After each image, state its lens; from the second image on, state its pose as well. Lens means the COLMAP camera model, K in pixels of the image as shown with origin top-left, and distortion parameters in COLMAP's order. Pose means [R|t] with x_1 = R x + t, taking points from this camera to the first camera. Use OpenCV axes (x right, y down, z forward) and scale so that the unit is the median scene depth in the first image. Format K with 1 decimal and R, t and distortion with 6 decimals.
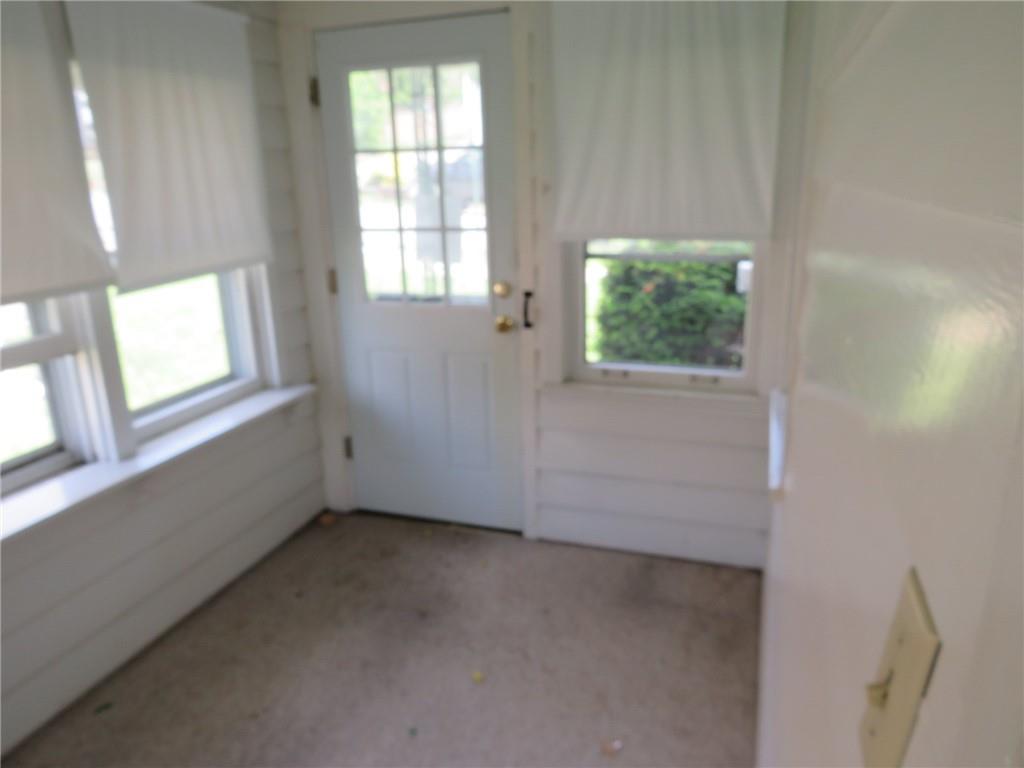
lens RADIAL K [[726.1, 0, 512.0], [0, 726.1, 384.0], [0, 0, 1]] dist [-0.026259, 0.000256]
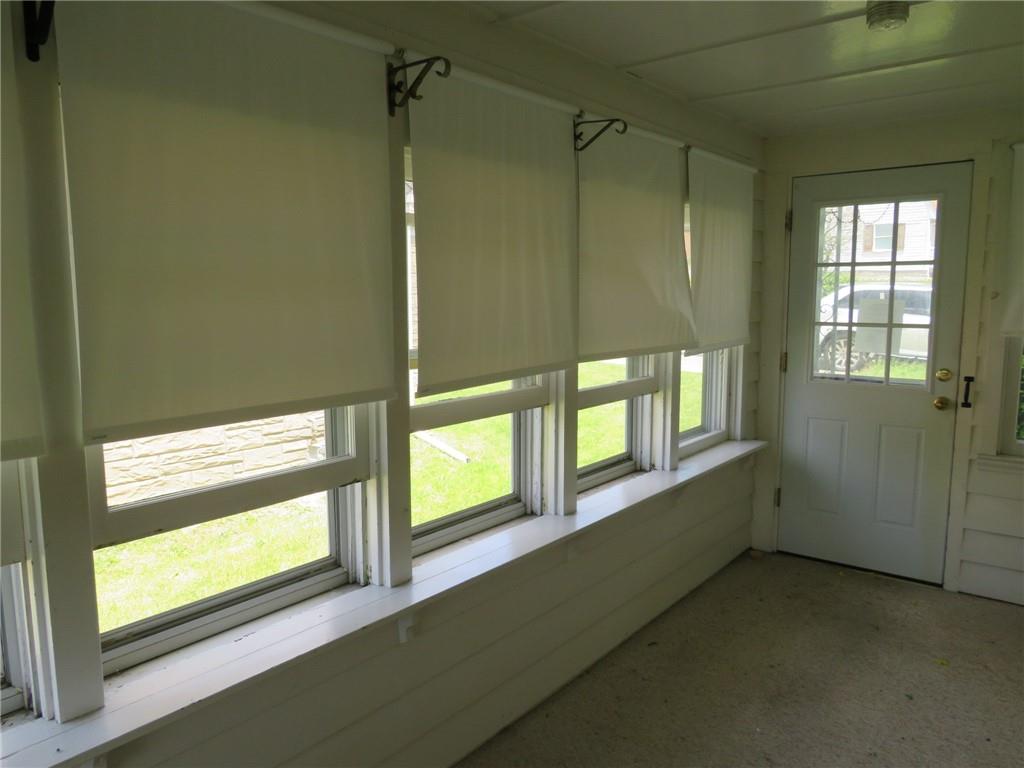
lens RADIAL K [[726.1, 0, 512.0], [0, 726.1, 384.0], [0, 0, 1]] dist [-0.026259, 0.000256]
pose [[0.941191, 0.062132, -0.332114, -0.293925], [-0.111455, 0.985020, -0.131579, 0.126918], [0.318964, 0.160857, 0.934017, -0.369437]]
